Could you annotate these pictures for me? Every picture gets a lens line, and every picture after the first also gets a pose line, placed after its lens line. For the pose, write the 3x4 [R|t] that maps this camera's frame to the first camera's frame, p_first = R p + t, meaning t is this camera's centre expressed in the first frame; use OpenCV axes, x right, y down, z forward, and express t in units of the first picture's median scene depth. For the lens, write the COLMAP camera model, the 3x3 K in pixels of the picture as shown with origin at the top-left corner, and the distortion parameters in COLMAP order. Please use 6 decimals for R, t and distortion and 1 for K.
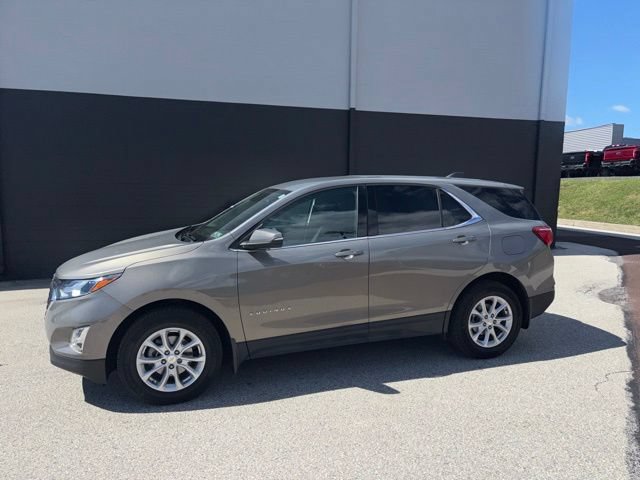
lens RADIAL K [[475.3, 0, 322.8], [0, 475.3, 233.3], [0, 0, 1]] dist [0.021544, -0.017004]
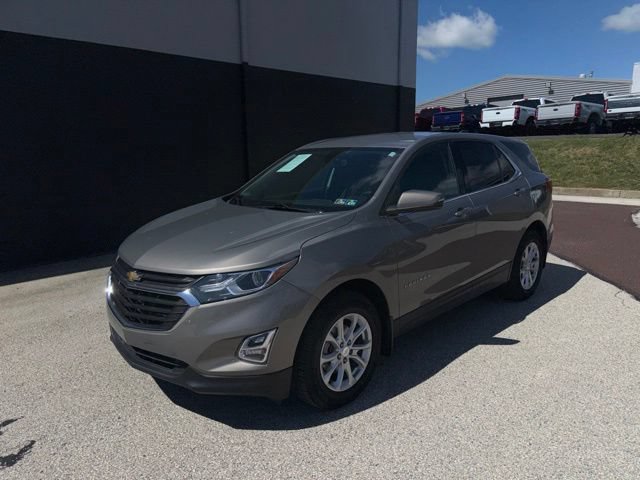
lens RADIAL K [[475.3, 0, 313.1], [0, 475.3, 244.4], [0, 0, 1]] dist [0.021544, -0.017004]
pose [[0.893399, -0.101032, 0.437757, -0.671484], [0.060852, 0.992619, 0.104900, -0.013320], [-0.445124, -0.067079, 0.892953, 0.274757]]
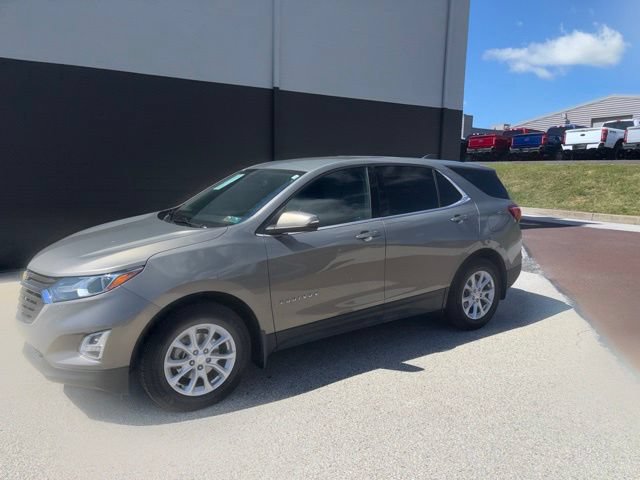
lens RADIAL K [[475.3, 0, 322.0], [0, 475.3, 235.4], [0, 0, 1]] dist [0.021544, -0.017004]
pose [[0.962562, -0.031513, 0.269225, -0.311208], [0.021107, 0.998917, 0.041462, 0.000295], [-0.270240, -0.034227, 0.962184, 0.082604]]
